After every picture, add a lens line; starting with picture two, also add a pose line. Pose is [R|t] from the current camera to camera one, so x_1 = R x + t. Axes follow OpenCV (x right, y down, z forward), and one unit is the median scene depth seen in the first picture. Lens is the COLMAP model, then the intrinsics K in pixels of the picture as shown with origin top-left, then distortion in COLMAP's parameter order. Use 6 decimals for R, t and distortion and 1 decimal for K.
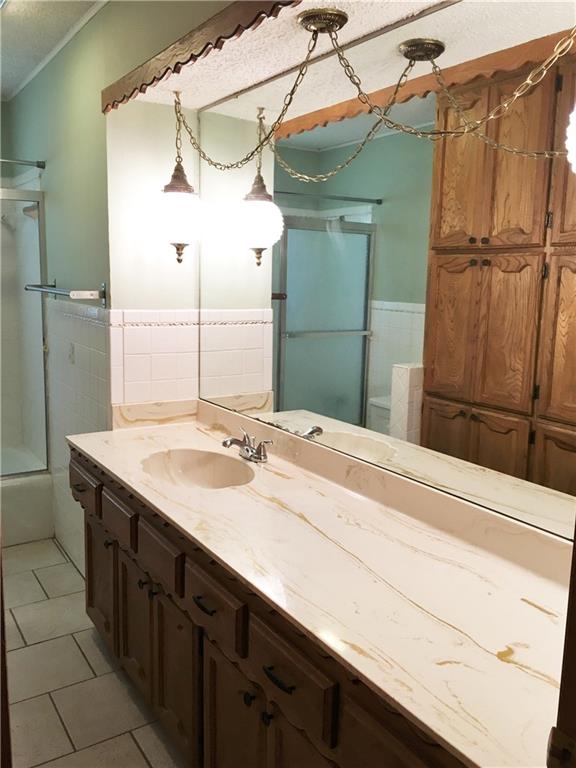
lens RADIAL K [[654.1, 0, 290.5], [0, 654.1, 384.5], [0, 0, 1]] dist [0.054944, -0.090169]
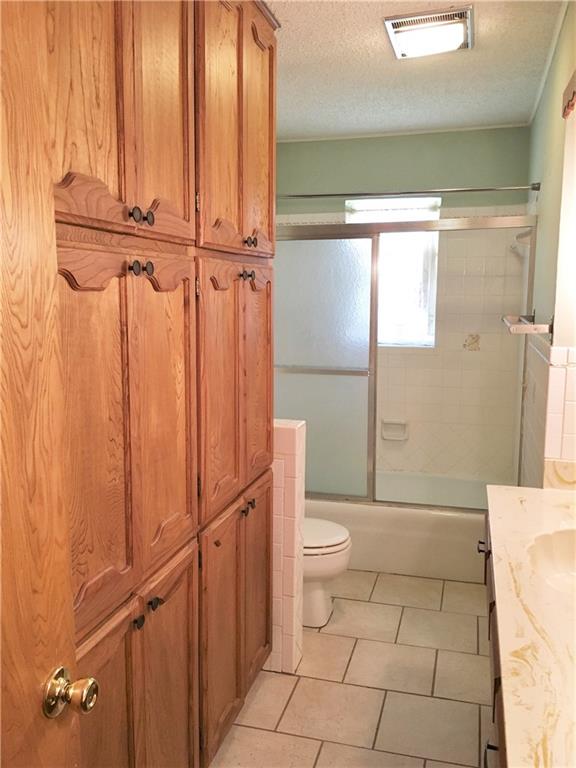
lens RADIAL K [[654.1, 0, 288.6], [0, 654.1, 382.3], [0, 0, 1]] dist [0.054944, -0.090169]
pose [[0.657704, 0.077305, -0.749299, 0.138994], [-0.105305, 0.994388, 0.010158, -0.040501], [0.745880, 0.072224, 0.662153, 0.184240]]
